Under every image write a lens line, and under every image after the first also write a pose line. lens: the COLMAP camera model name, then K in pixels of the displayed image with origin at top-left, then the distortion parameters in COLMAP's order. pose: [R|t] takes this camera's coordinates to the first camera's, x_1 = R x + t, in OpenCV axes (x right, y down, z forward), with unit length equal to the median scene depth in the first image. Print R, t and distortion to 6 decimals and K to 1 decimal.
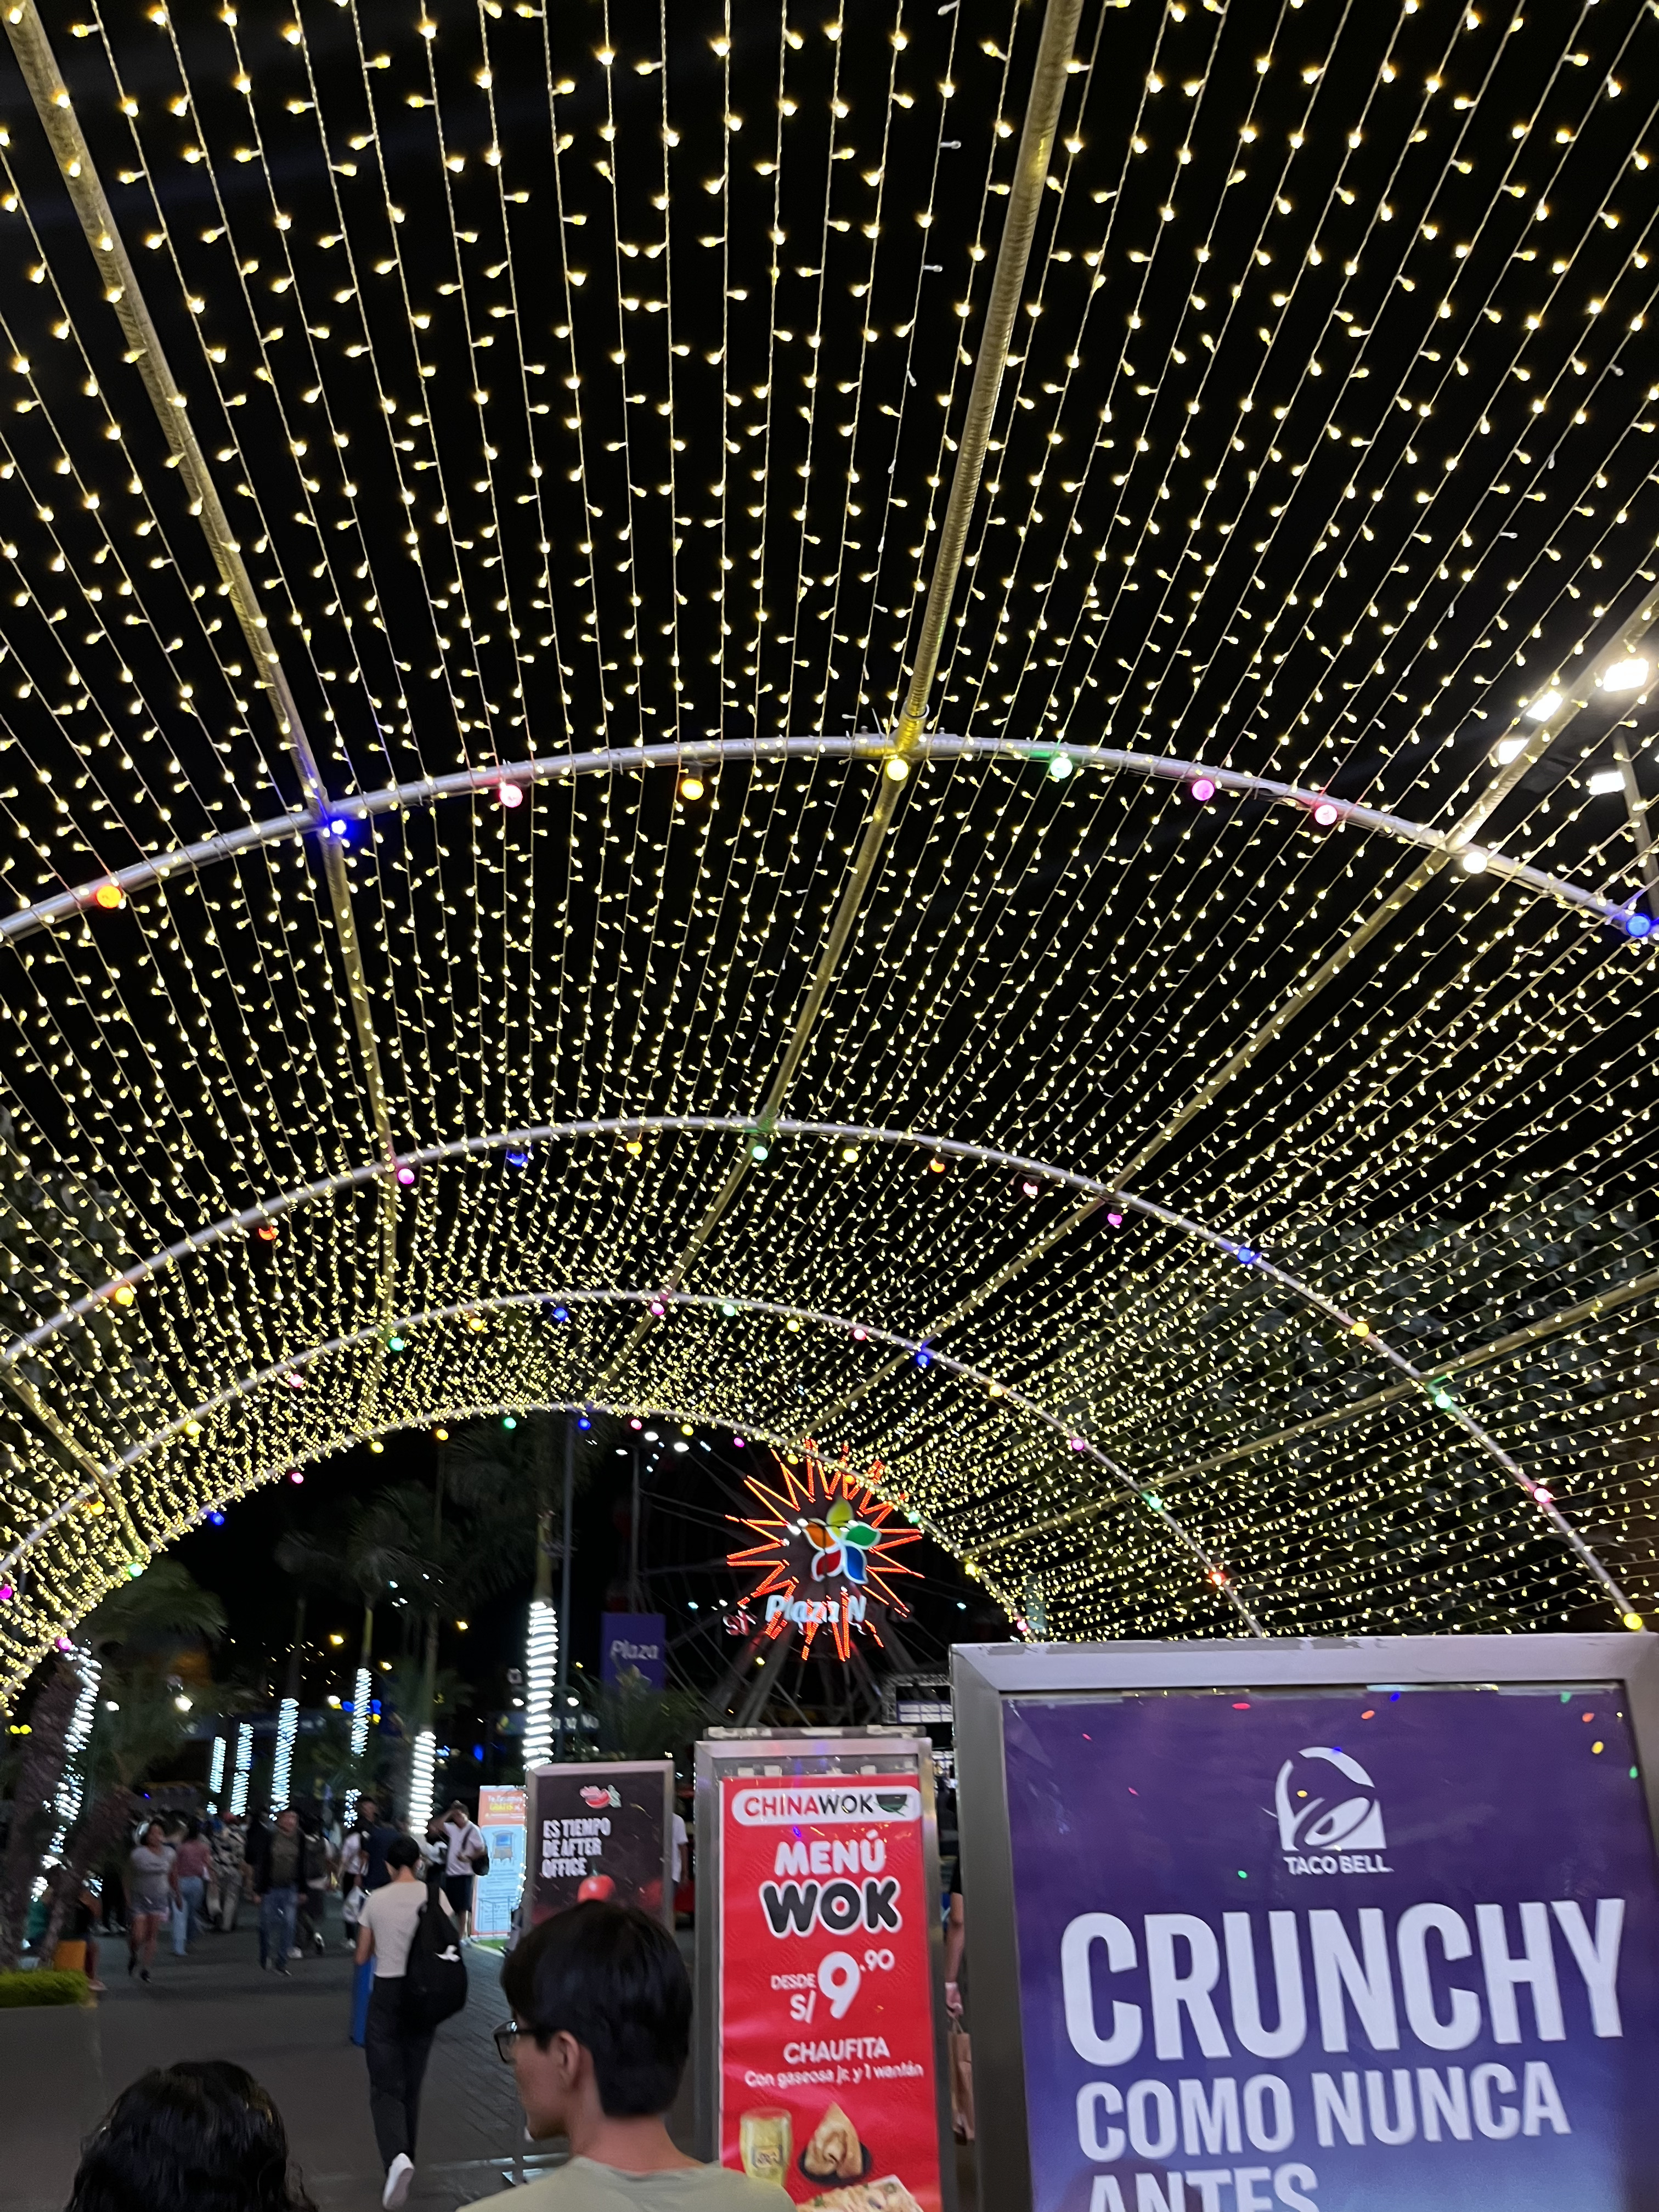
lens RADIAL K [[1676.6, 0, 815.0], [0, 1676.6, 1135.7], [0, 0, 1]] dist [0.212672, -0.299861]
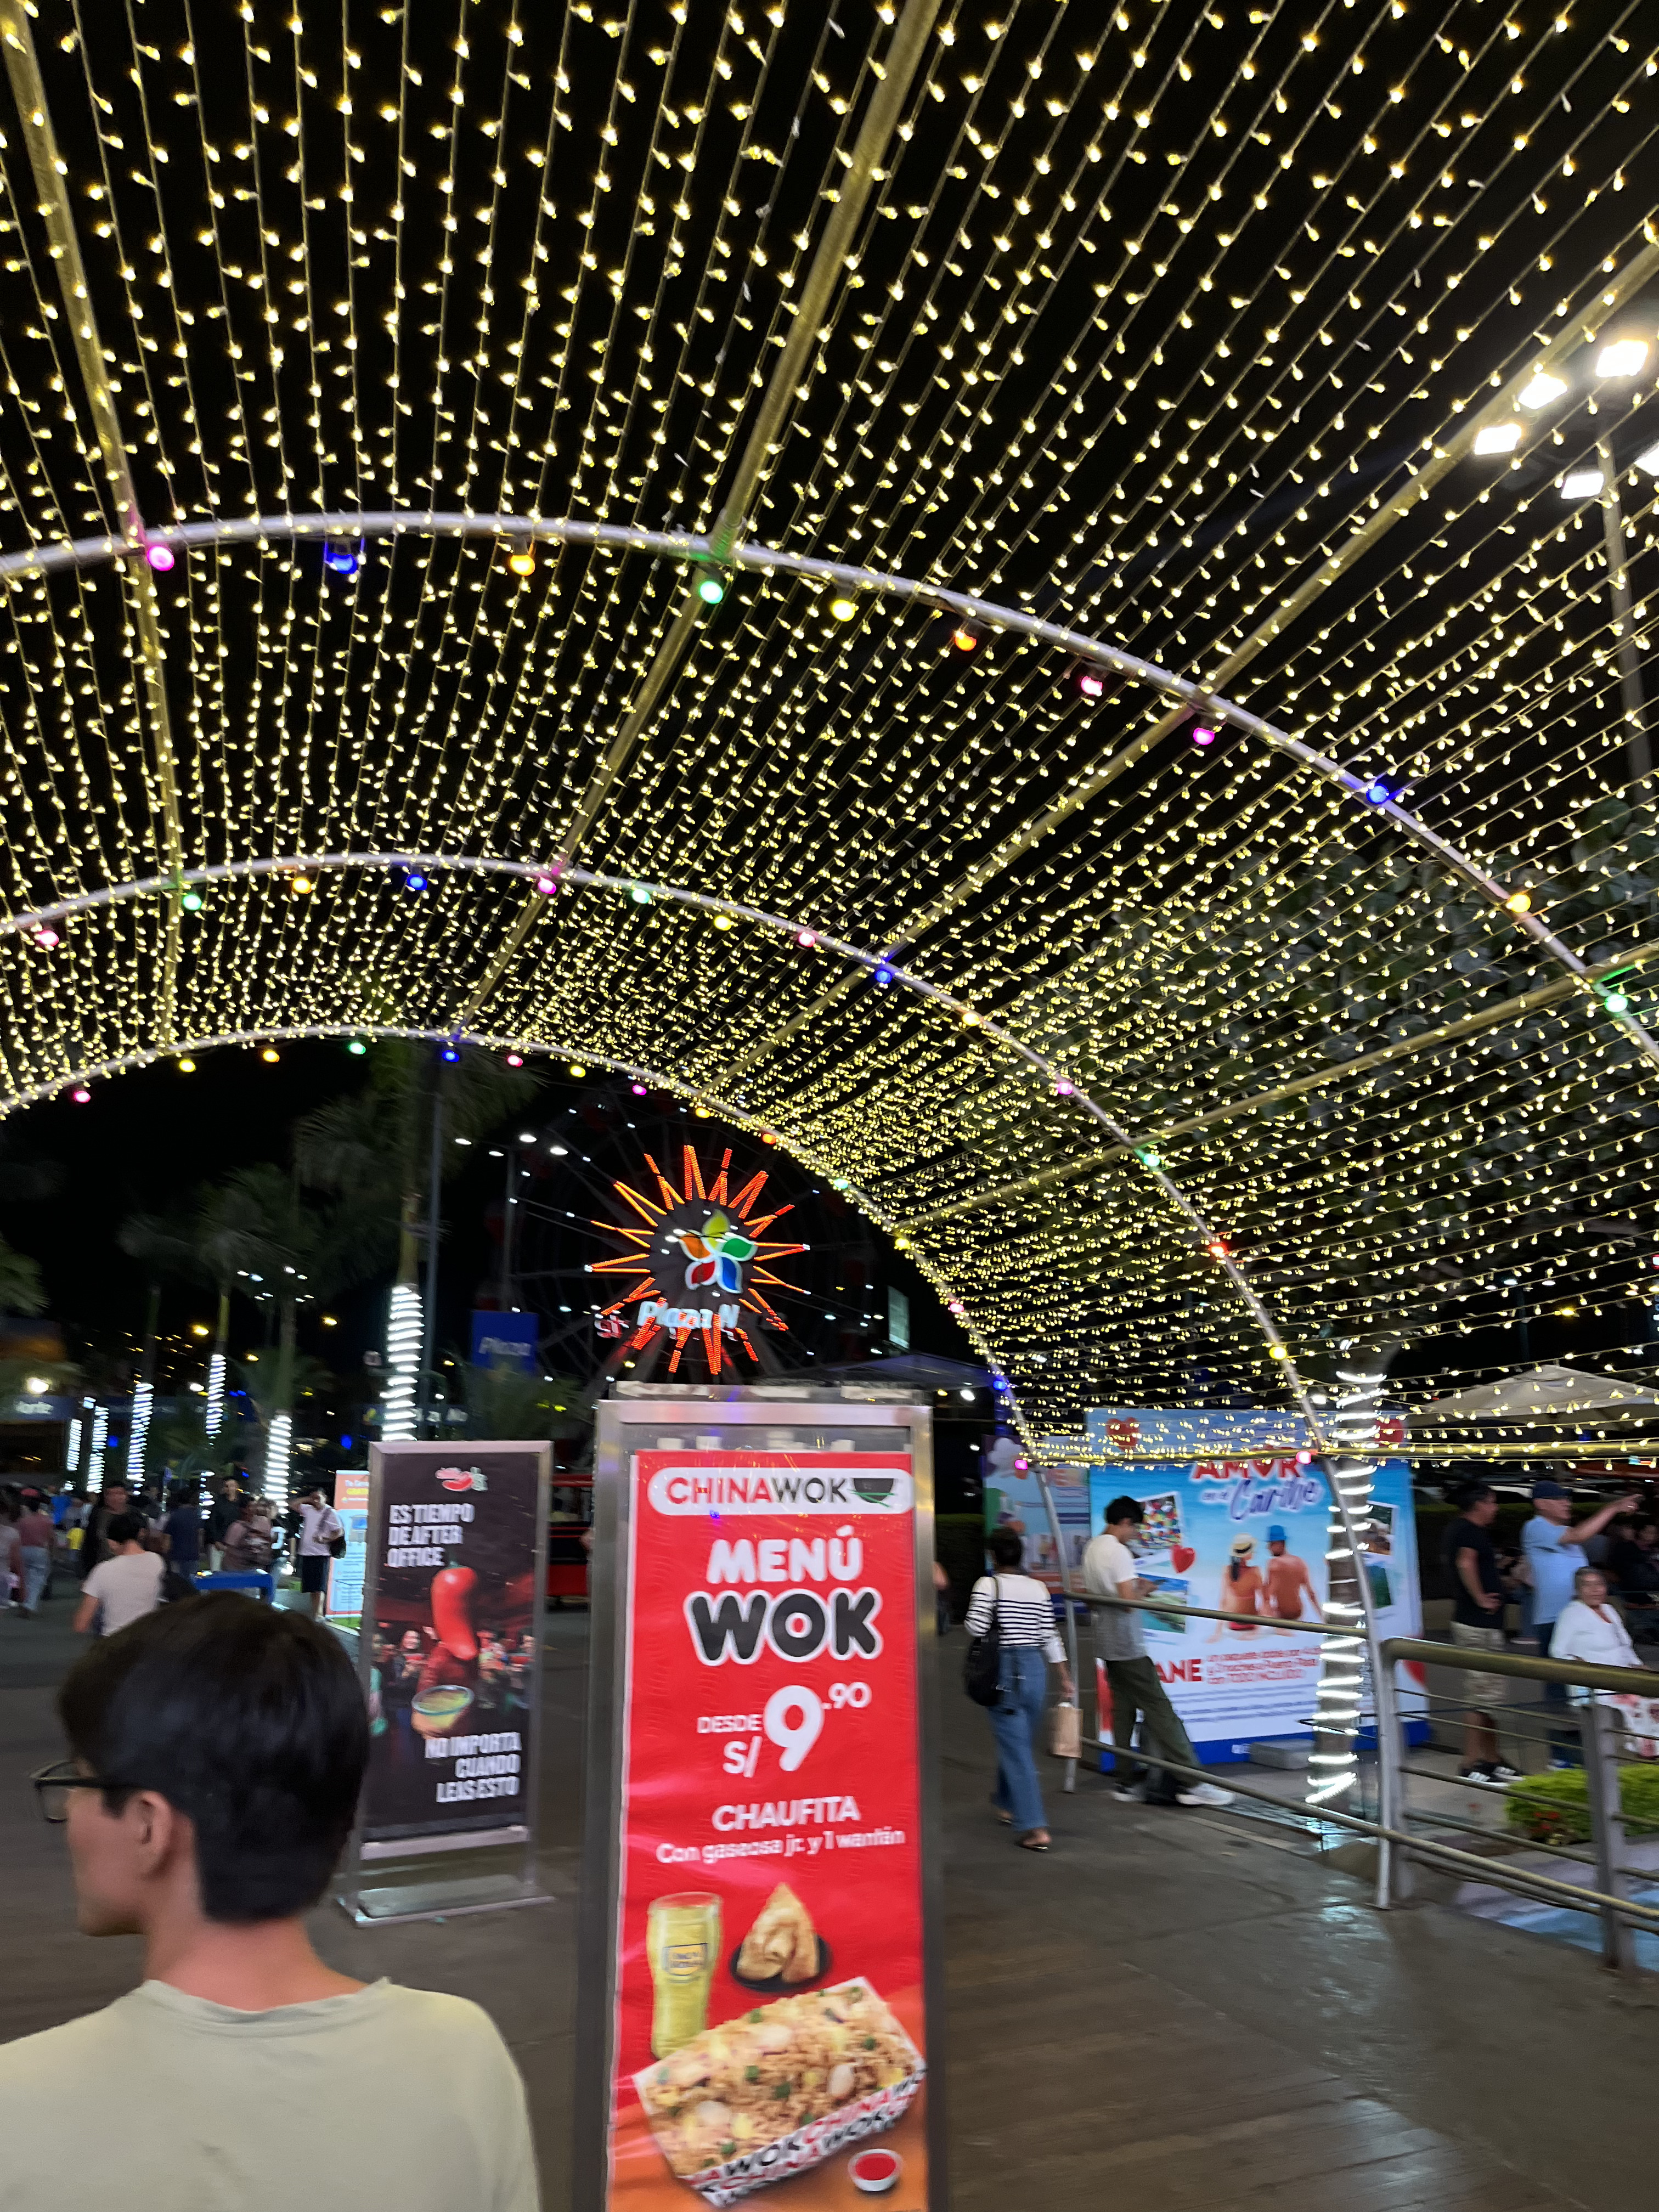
lens RADIAL K [[1676.6, 0, 815.0], [0, 1676.6, 1135.7], [0, 0, 1]] dist [0.212672, -0.299861]
pose [[0.996237, 0.041990, 0.075823, -0.027275], [-0.053572, 0.986009, 0.157848, 0.091383], [-0.068134, -0.161316, 0.984548, 0.229012]]
